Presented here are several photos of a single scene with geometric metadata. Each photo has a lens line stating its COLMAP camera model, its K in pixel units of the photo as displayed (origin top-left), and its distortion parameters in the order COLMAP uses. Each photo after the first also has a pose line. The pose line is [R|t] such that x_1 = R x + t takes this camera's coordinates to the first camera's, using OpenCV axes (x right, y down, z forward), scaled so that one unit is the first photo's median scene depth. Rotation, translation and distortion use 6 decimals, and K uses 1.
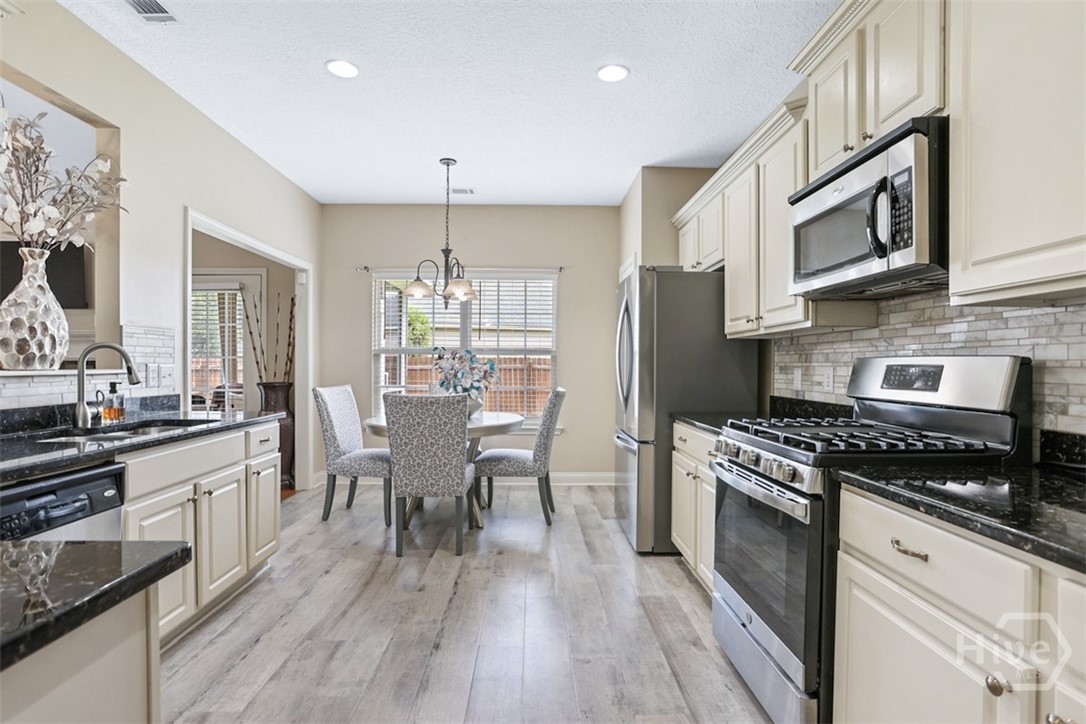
lens RADIAL K [[537.4, 0, 542.7], [0, 537.4, 366.7], [0, 0, 1]] dist [-0.045243, 0.000692]
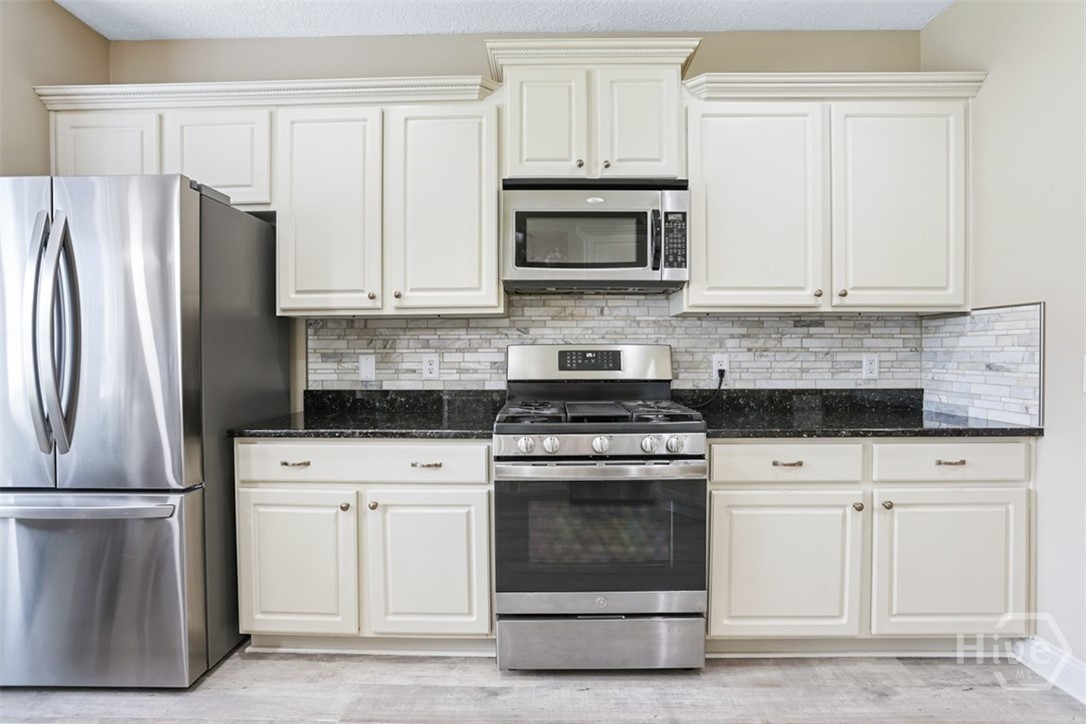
lens RADIAL K [[530.0, 0, 545.1], [0, 530.0, 355.0], [0, 0, 1]] dist [-0.070985, 0.036063]
pose [[0.037636, -0.011632, 0.999224, -0.518790], [0.005915, 0.999917, 0.011417, -0.007513], [-0.999274, 0.005481, 0.037701, 0.920488]]
